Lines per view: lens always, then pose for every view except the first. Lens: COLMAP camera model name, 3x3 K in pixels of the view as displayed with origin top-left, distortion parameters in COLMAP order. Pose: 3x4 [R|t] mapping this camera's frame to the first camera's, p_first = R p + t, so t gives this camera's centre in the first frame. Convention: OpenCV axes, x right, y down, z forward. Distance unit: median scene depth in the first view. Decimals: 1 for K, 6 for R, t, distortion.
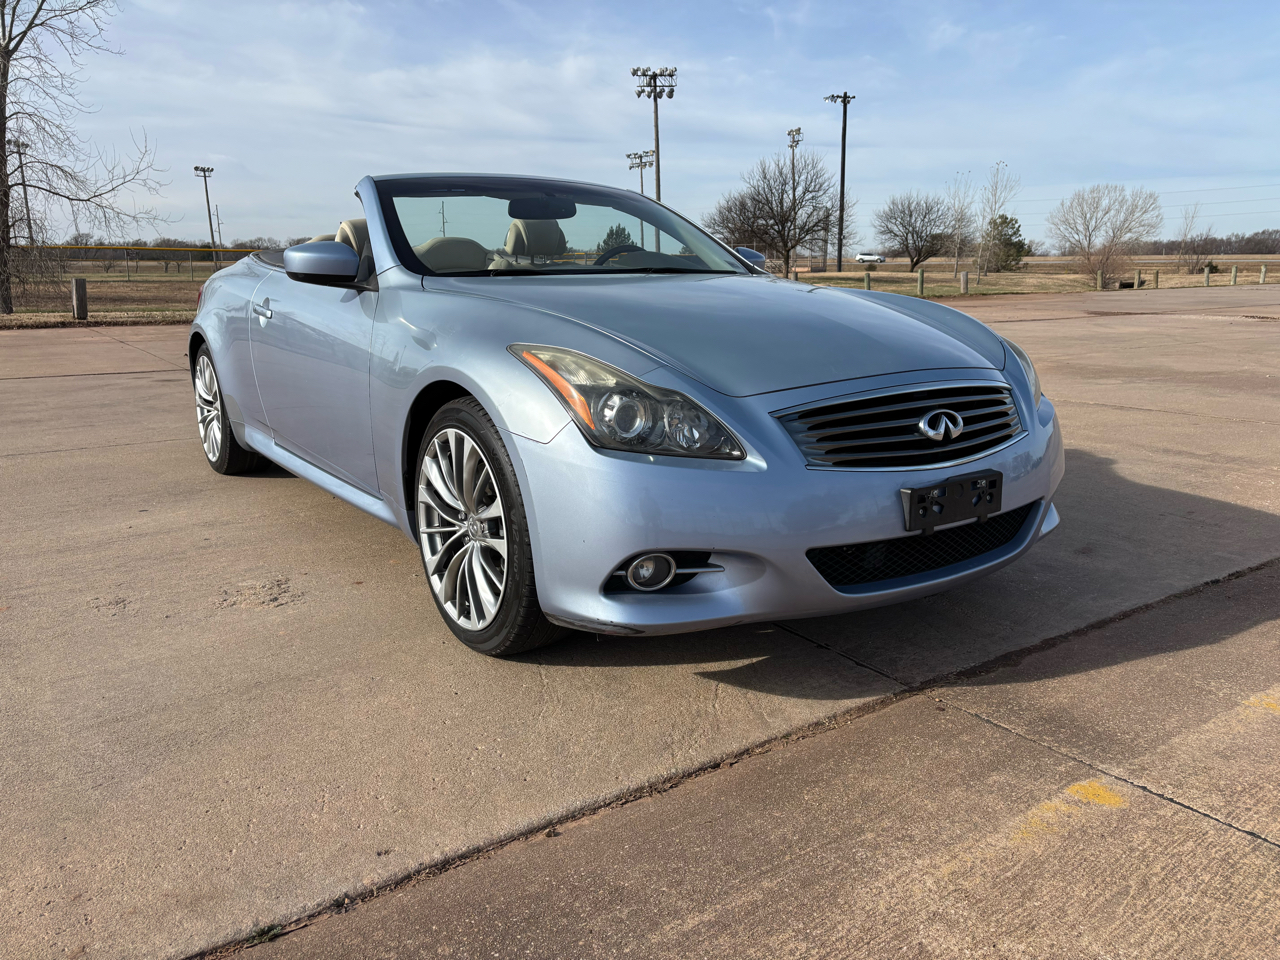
lens RADIAL K [[966.7, 0, 641.0], [0, 966.7, 472.8], [0, 0, 1]] dist [0.041724, -0.037138]
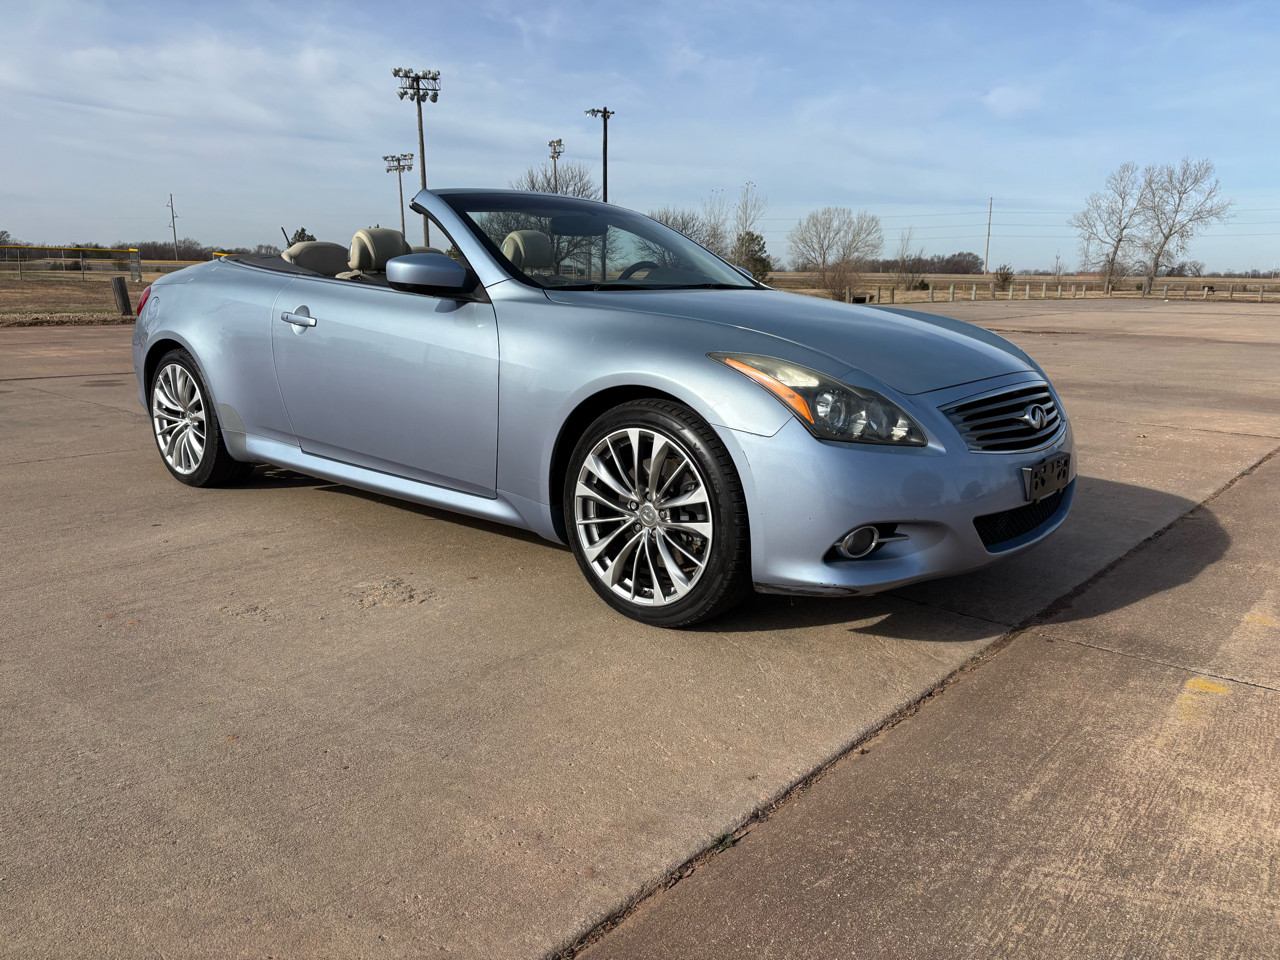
lens RADIAL K [[966.7, 0, 641.9], [0, 966.7, 480.4], [0, 0, 1]] dist [0.041724, -0.037138]
pose [[0.968043, -0.032731, 0.248640, -0.287813], [0.032856, 0.999453, 0.003646, 0.007172], [-0.248623, 0.004640, 0.968589, -0.051642]]
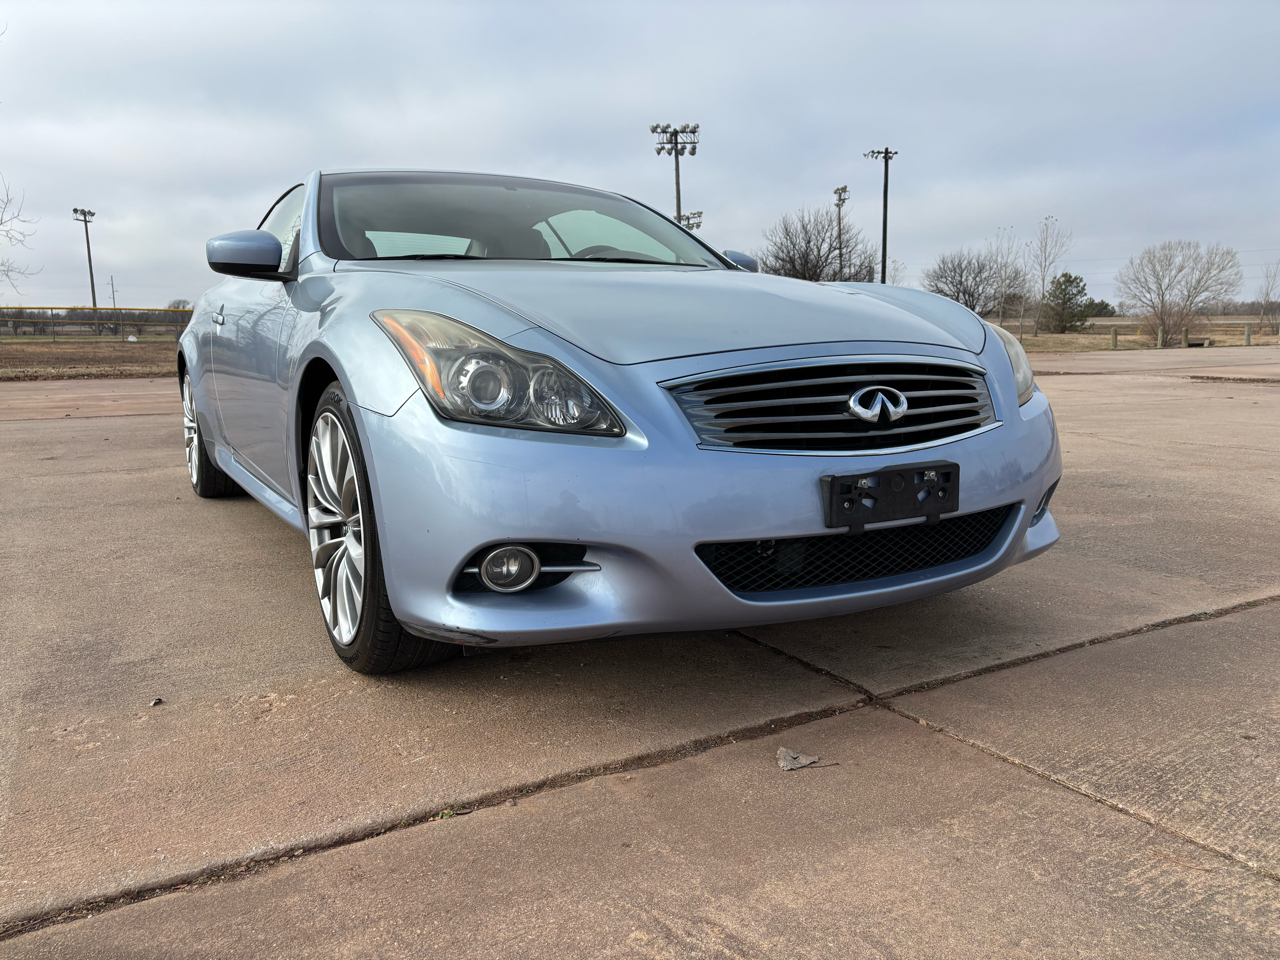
lens RADIAL K [[966.7, 0, 631.9], [0, 966.7, 484.7], [0, 0, 1]] dist [0.041724, -0.037138]
pose [[0.997311, 0.007561, -0.072896, 0.092245], [-0.011365, 0.998587, -0.051912, 0.037289], [0.072401, 0.052601, 0.995988, 0.095045]]
